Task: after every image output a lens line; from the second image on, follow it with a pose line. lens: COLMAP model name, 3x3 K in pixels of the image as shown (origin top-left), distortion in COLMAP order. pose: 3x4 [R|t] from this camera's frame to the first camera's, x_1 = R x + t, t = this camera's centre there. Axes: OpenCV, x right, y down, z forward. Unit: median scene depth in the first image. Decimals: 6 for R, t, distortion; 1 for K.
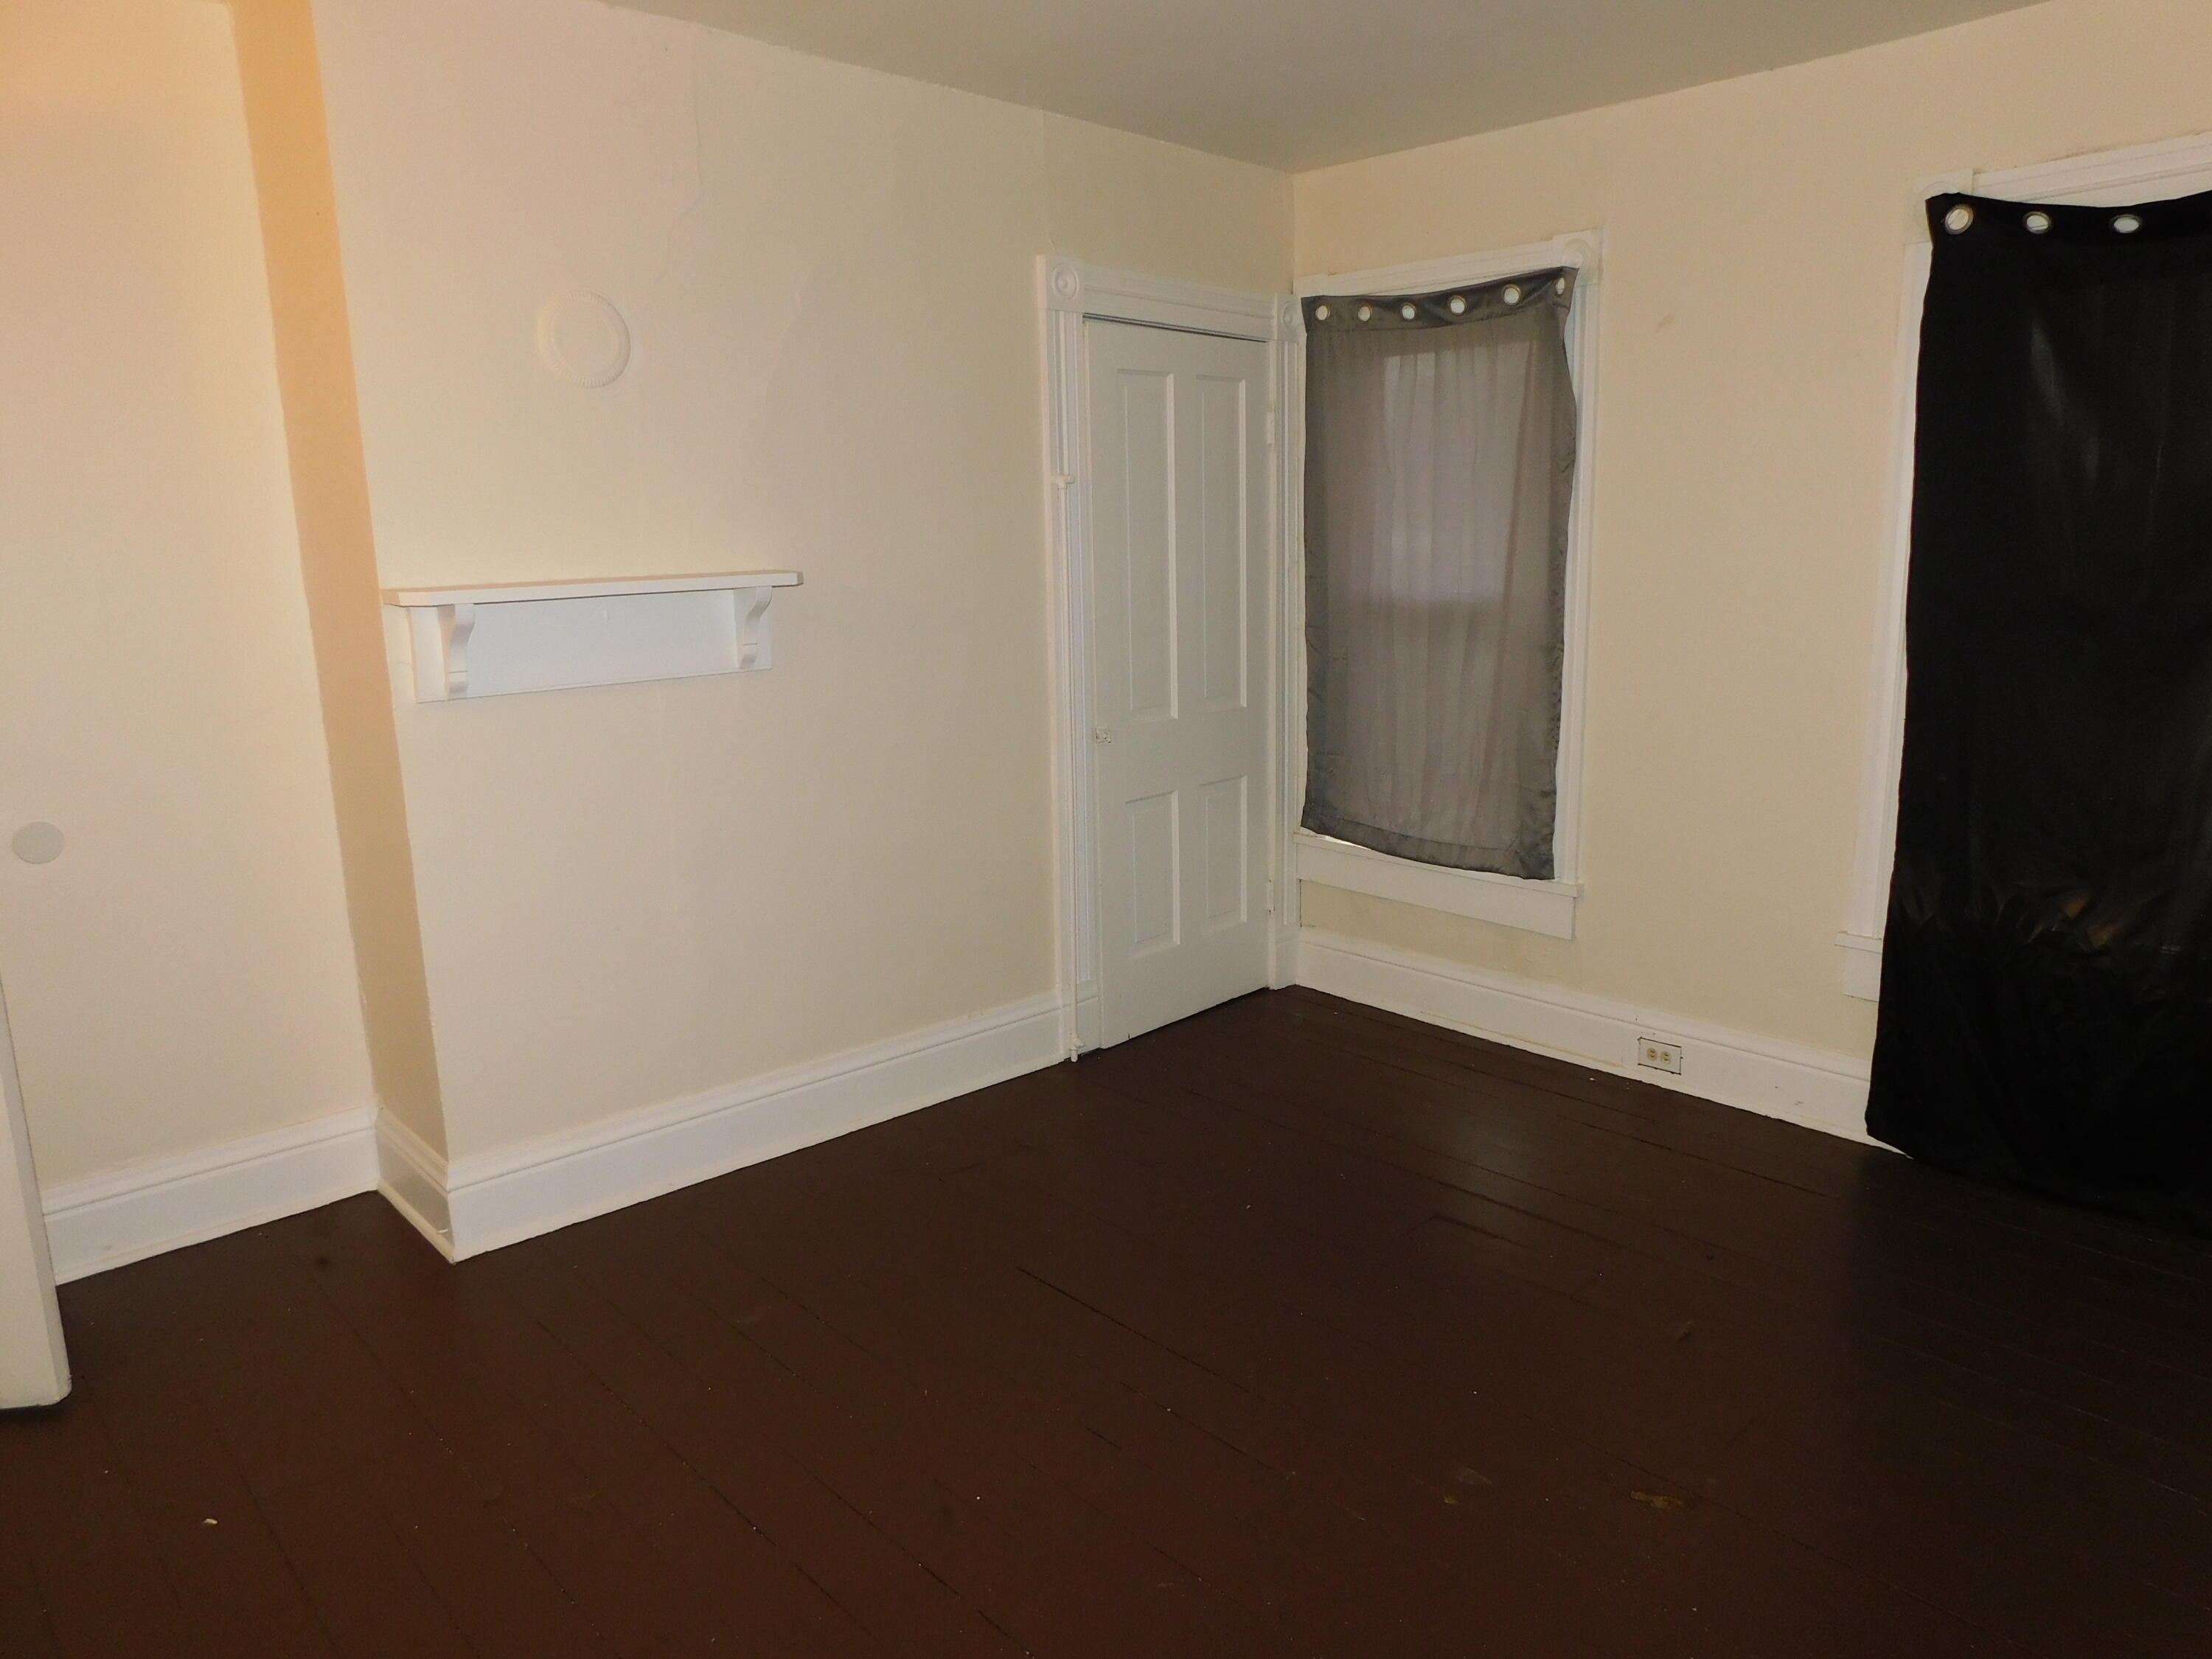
lens RADIAL K [[1460.9, 0, 1096.6], [0, 1460.9, 832.5], [0, 0, 1]] dist [-0.089634, 0.075623]
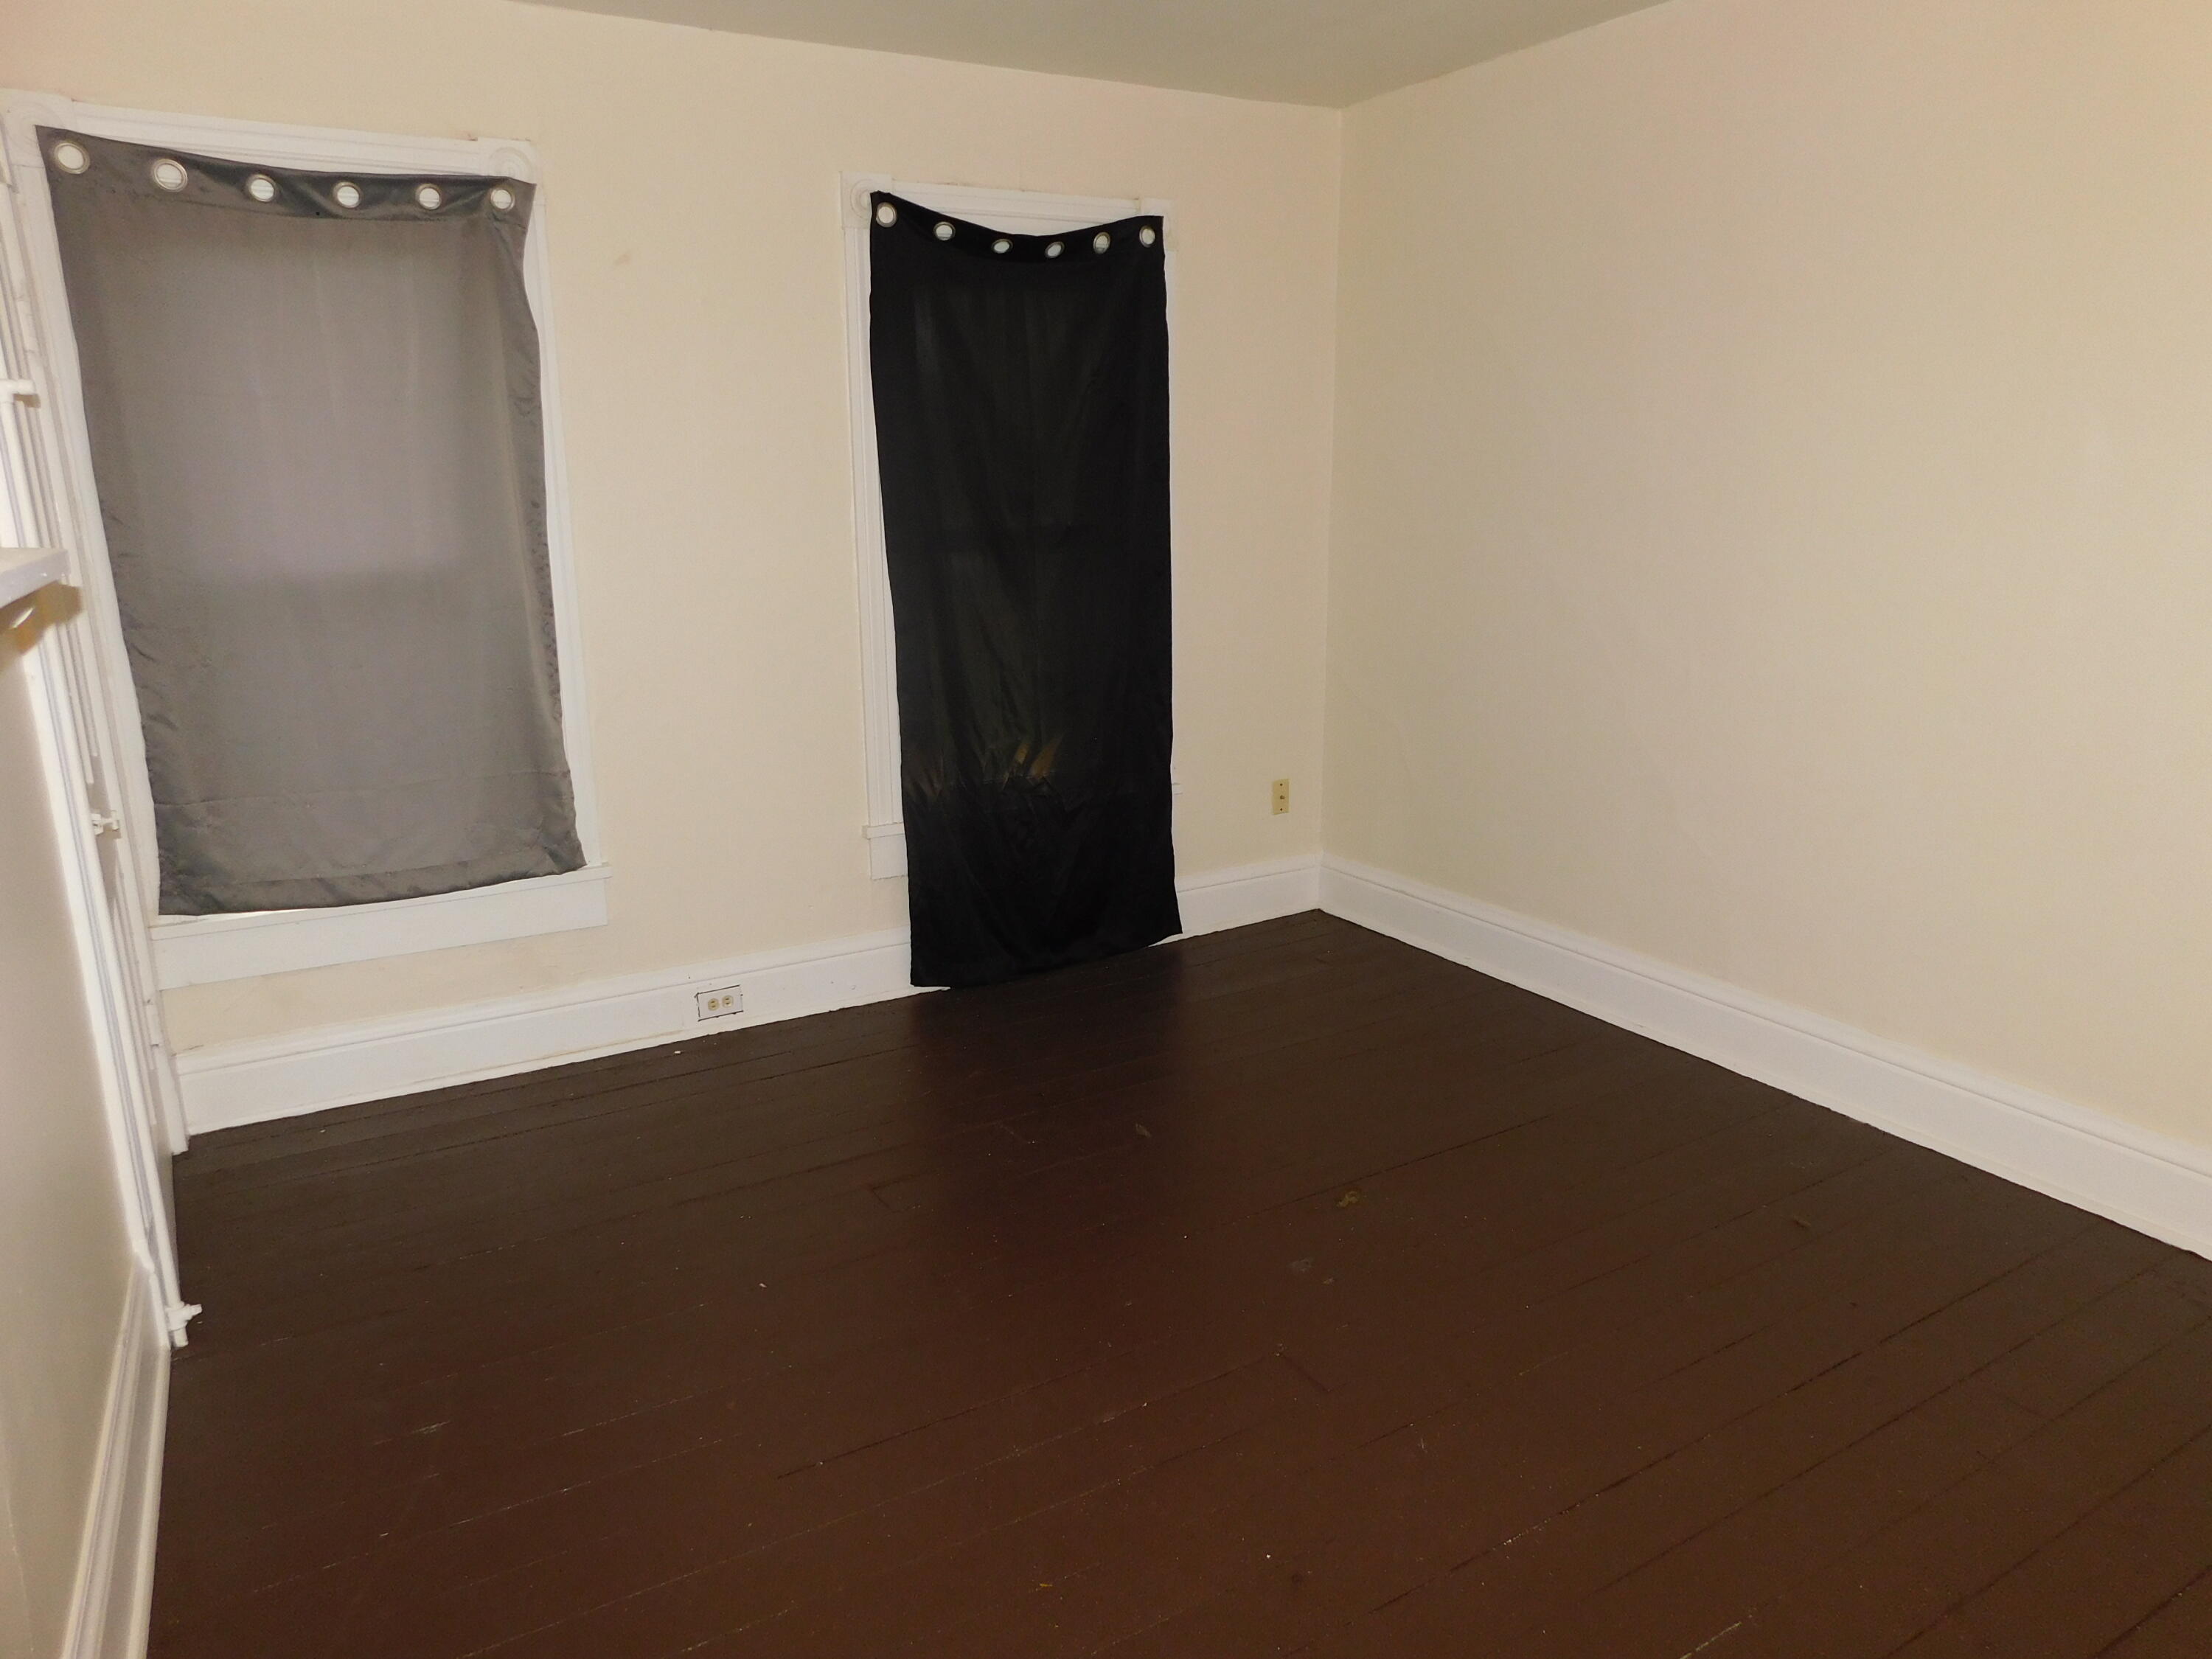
lens RADIAL K [[1460.9, 0, 1096.6], [0, 1460.9, 832.5], [0, 0, 1]] dist [-0.089634, 0.075623]
pose [[0.213015, -0.222619, 0.951349, -0.489298], [0.208217, 0.961673, 0.178413, -0.085195], [-0.954605, 0.160083, 0.251203, 0.474993]]
